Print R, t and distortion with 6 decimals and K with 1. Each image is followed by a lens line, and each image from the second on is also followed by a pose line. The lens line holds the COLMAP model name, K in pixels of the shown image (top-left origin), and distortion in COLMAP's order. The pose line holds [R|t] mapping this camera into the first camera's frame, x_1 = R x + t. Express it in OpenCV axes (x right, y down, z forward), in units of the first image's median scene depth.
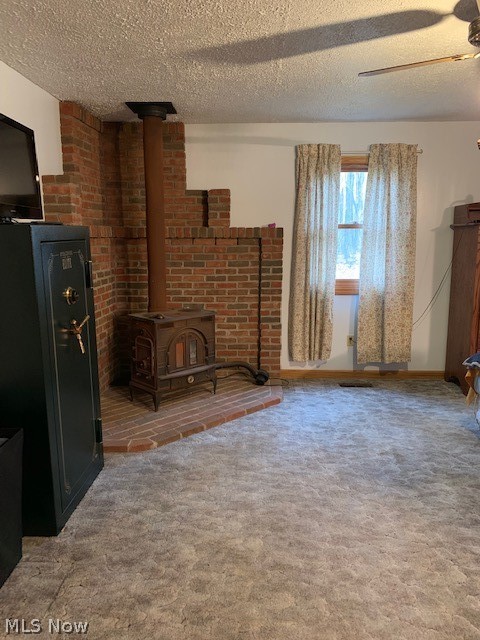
lens RADIAL K [[491.4, 0, 248.7], [0, 491.4, 320.3], [0, 0, 1]] dist [0.110402, -0.193519]
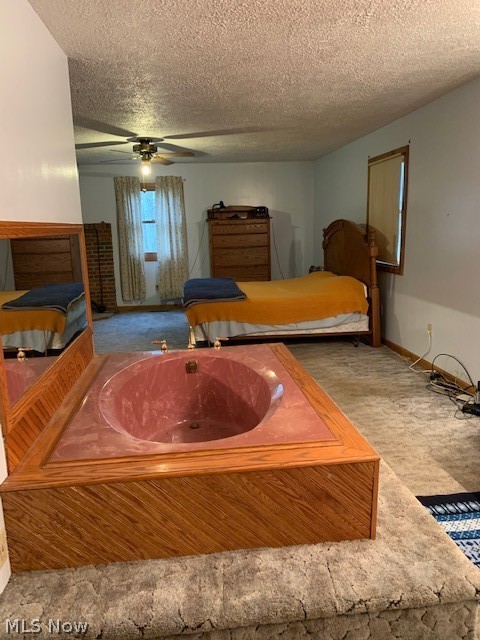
lens RADIAL K [[491.4, 0, 248.7], [0, 491.4, 320.3], [0, 0, 1]] dist [0.110402, -0.193519]
pose [[0.992454, -0.048955, 0.112418, 0.342750], [0.047391, 0.998739, 0.016548, 0.152196], [-0.113086, -0.011095, 0.993523, -0.817189]]
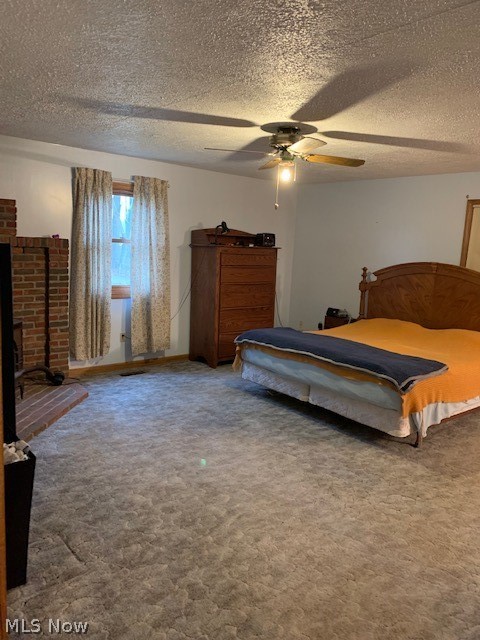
lens RADIAL K [[491.4, 0, 248.7], [0, 491.4, 320.3], [0, 0, 1]] dist [0.110402, -0.193519]
pose [[0.741691, -0.064309, 0.667651, -0.376561], [0.069887, 0.997385, 0.018432, -0.000063], [-0.667091, 0.032990, 0.744246, -0.085537]]
